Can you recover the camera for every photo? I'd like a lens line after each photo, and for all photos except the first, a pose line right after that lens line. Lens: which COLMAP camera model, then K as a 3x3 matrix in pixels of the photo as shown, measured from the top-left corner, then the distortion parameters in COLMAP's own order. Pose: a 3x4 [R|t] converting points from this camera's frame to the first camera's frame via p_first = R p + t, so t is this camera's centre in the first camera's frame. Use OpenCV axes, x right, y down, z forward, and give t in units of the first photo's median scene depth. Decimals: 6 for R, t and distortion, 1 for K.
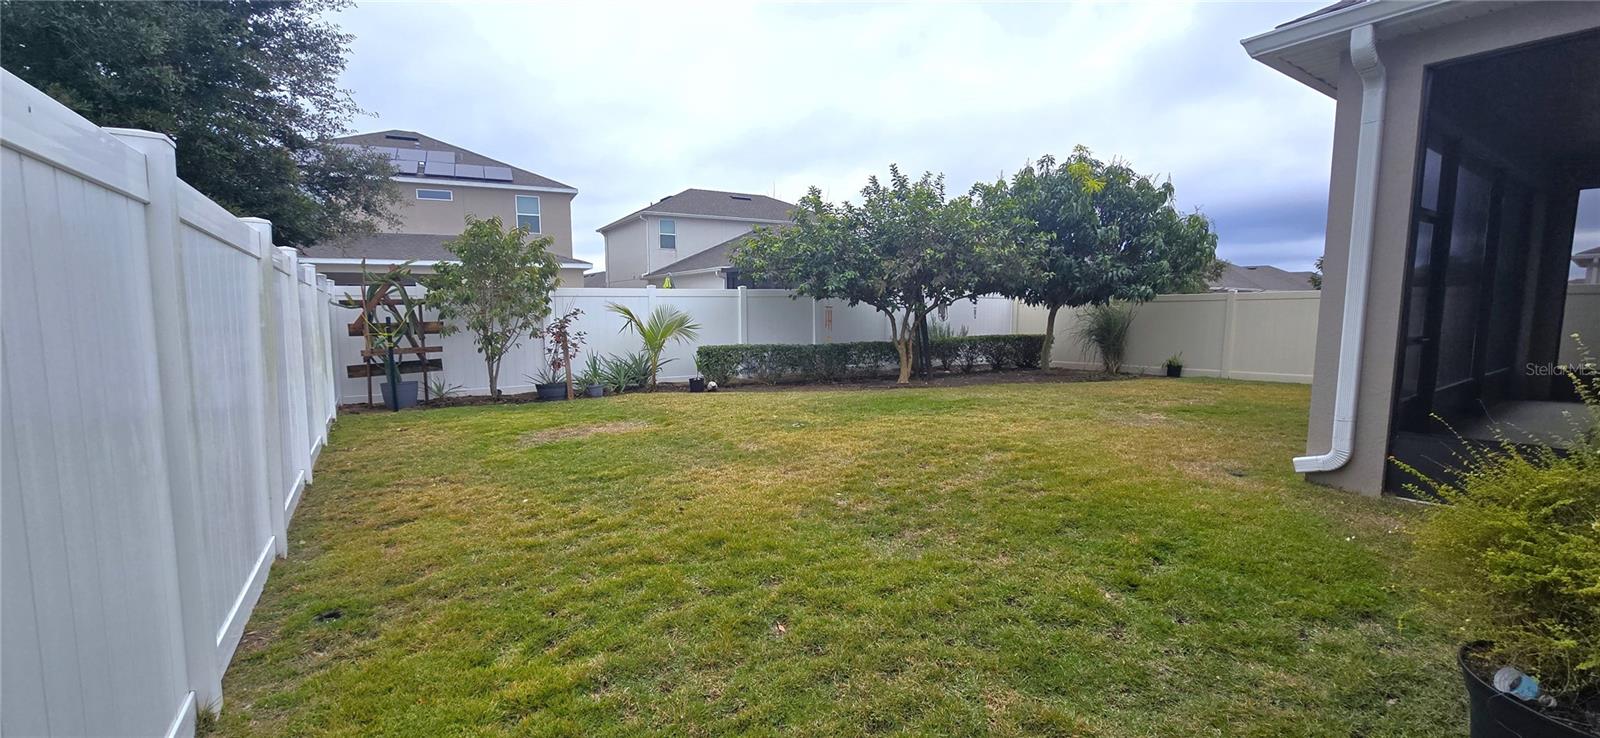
lens RADIAL K [[637.1, 0, 798.6], [0, 637.1, 370.3], [0, 0, 1]] dist [-0.002344, -0.000062]
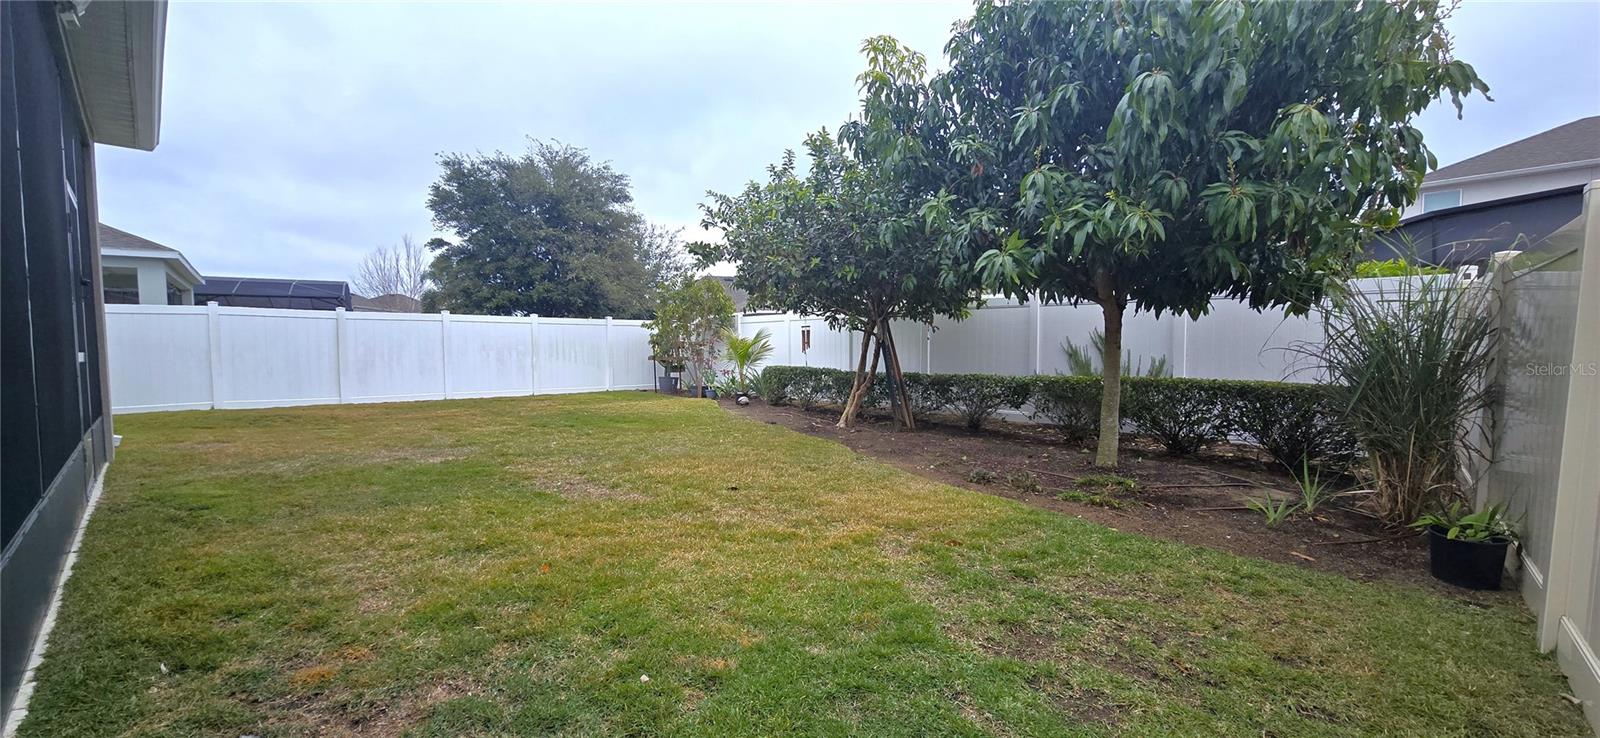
lens RADIAL K [[637.1, 0, 789.6], [0, 637.1, 372.0], [0, 0, 1]] dist [-0.002344, -0.000062]
pose [[0.205355, 0.050783, -0.977369, 0.899986], [-0.097875, 0.994712, 0.031119, -0.061592], [0.973781, 0.089270, 0.209239, 0.736406]]
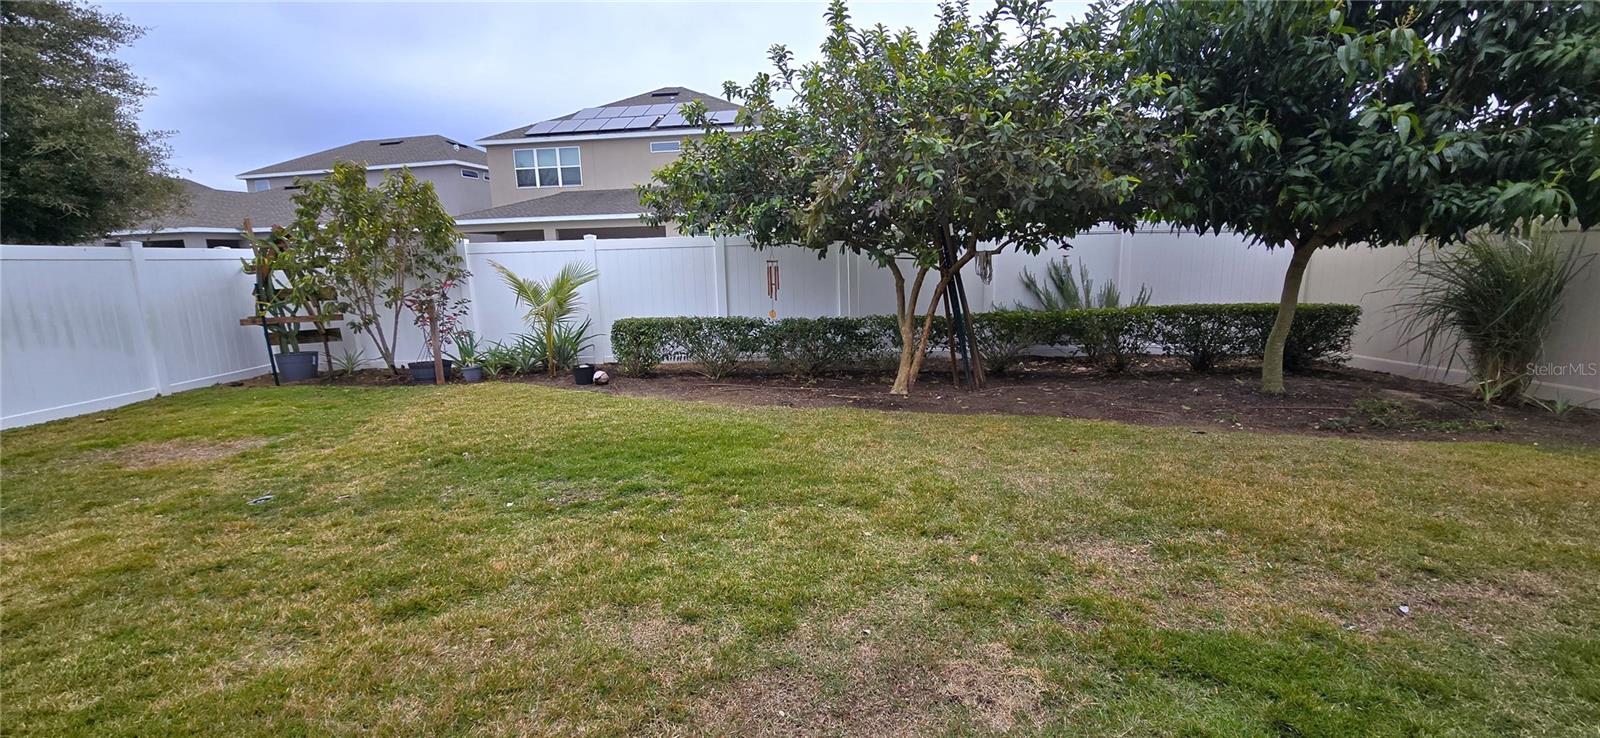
lens RADIAL K [[637.1, 0, 802.6], [0, 637.1, 369.2], [0, 0, 1]] dist [-0.002344, -0.000062]
pose [[0.848219, 0.059549, -0.526288, 0.396912], [-0.033424, 0.997697, 0.059020, -0.028442], [0.528590, -0.032472, 0.848256, 0.457887]]
